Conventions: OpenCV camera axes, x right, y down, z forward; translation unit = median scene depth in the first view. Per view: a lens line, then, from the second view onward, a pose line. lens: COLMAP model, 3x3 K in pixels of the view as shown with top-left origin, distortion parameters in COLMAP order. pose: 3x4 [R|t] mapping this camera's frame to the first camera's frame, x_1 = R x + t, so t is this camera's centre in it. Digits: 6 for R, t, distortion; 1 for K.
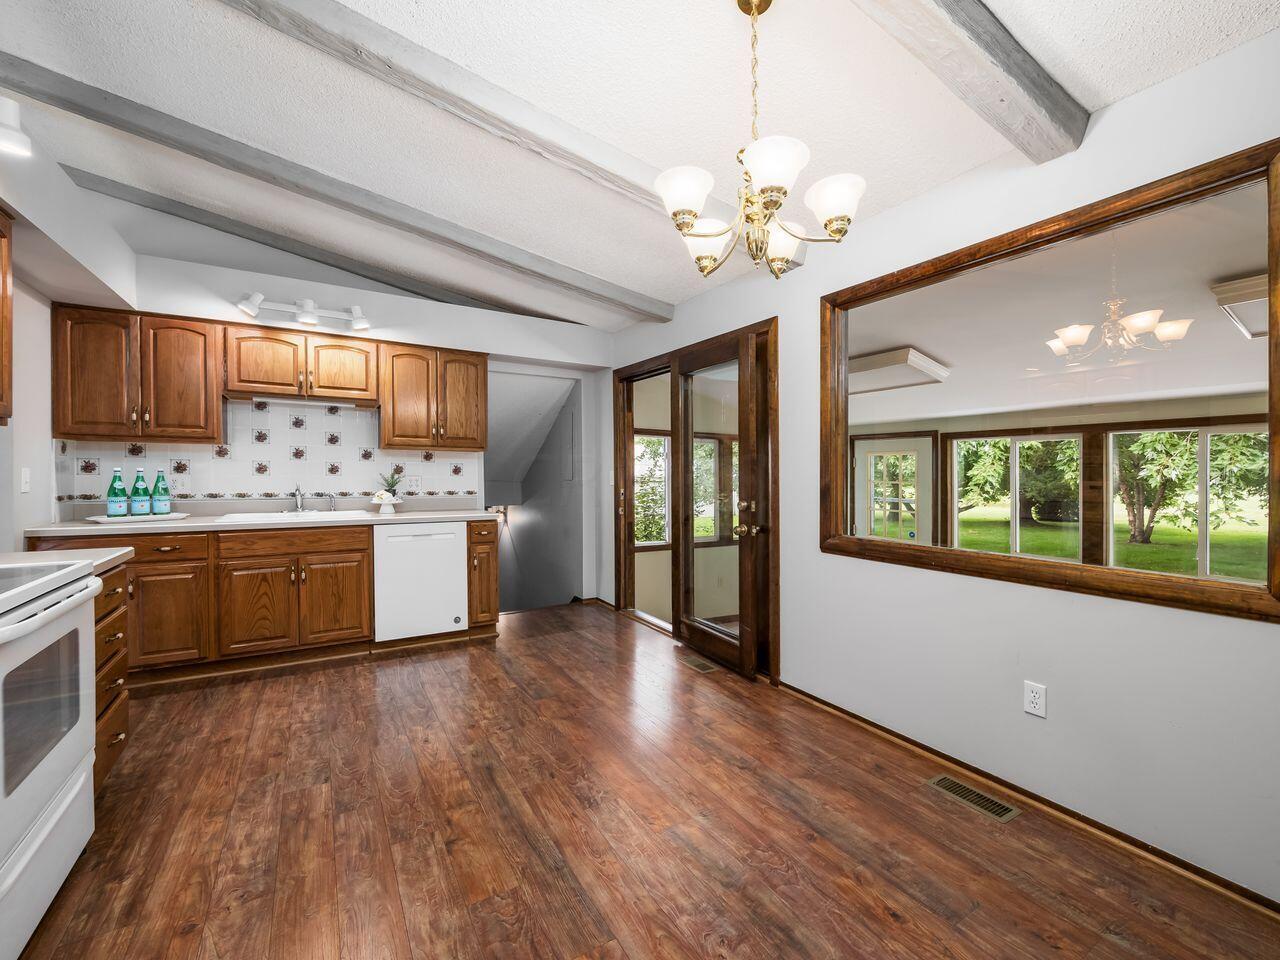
lens RADIAL K [[556.5, 0, 640.0], [0, 556.5, 480.0], [0, 0, 1]] dist [0.002028, 0.000476]
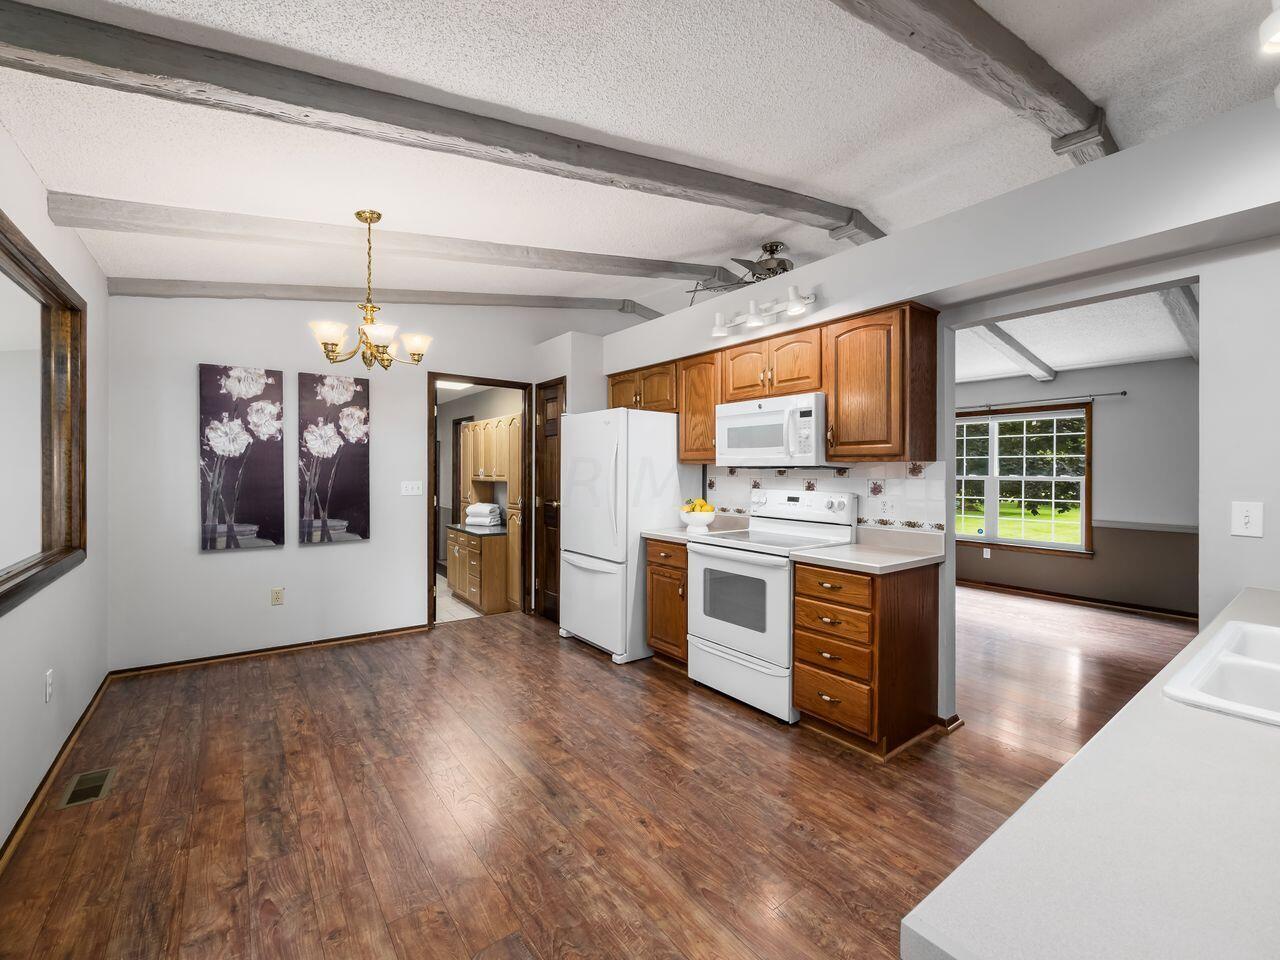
lens RADIAL K [[556.5, 0, 640.0], [0, 556.5, 480.0], [0, 0, 1]] dist [0.002028, 0.000476]
pose [[-0.994360, -0.014447, -0.105067, -0.330266], [-0.017277, 0.999511, 0.026076, -0.068285], [0.104639, 0.027744, -0.994123, 2.088455]]
